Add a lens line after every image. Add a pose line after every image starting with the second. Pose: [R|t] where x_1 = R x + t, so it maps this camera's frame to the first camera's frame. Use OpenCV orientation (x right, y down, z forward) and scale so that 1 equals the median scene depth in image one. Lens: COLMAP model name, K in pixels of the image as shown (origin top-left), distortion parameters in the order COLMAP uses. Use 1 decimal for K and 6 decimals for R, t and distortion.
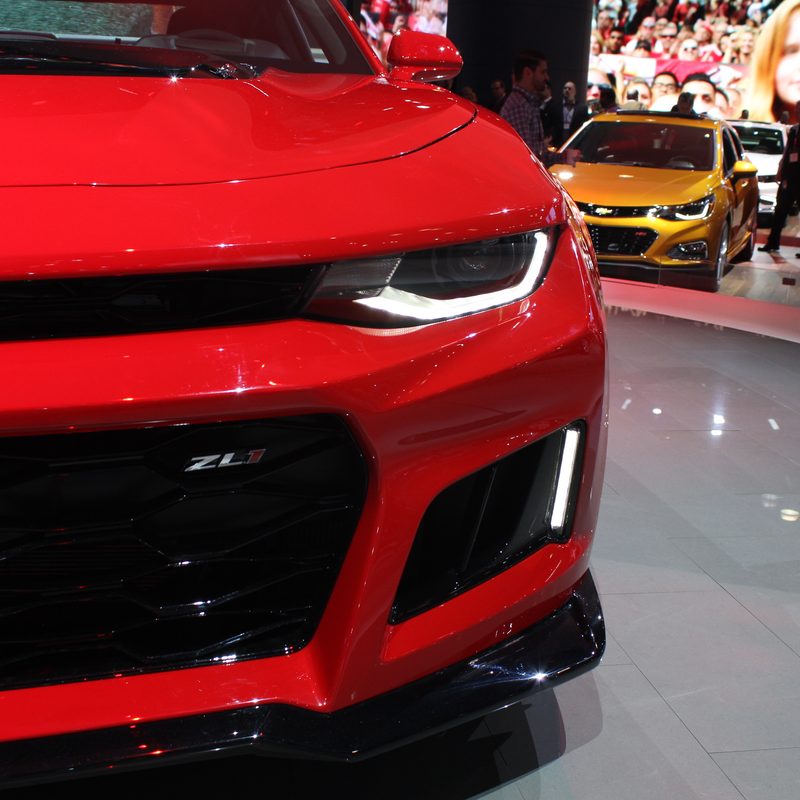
lens RADIAL K [[1241.3, 0, 400.0], [0, 1241.3, 400.0], [0, 0, 1]] dist [0.035315, -0.132899]
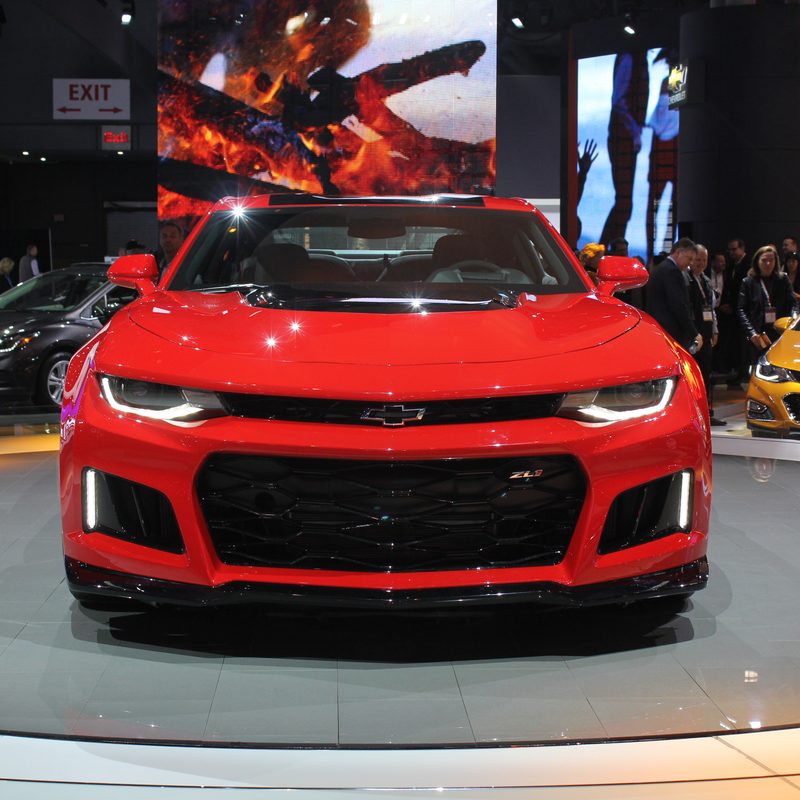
lens RADIAL K [[1641.9, 0, 400.0], [0, 1641.9, 400.0], [0, 0, 1]] dist [0.031409, 0.126508]
pose [[0.989404, -0.031136, -0.141810, 0.060179], [0.009622, 0.988649, -0.149936, 0.311100], [0.144869, 0.146983, 0.978473, -1.772455]]
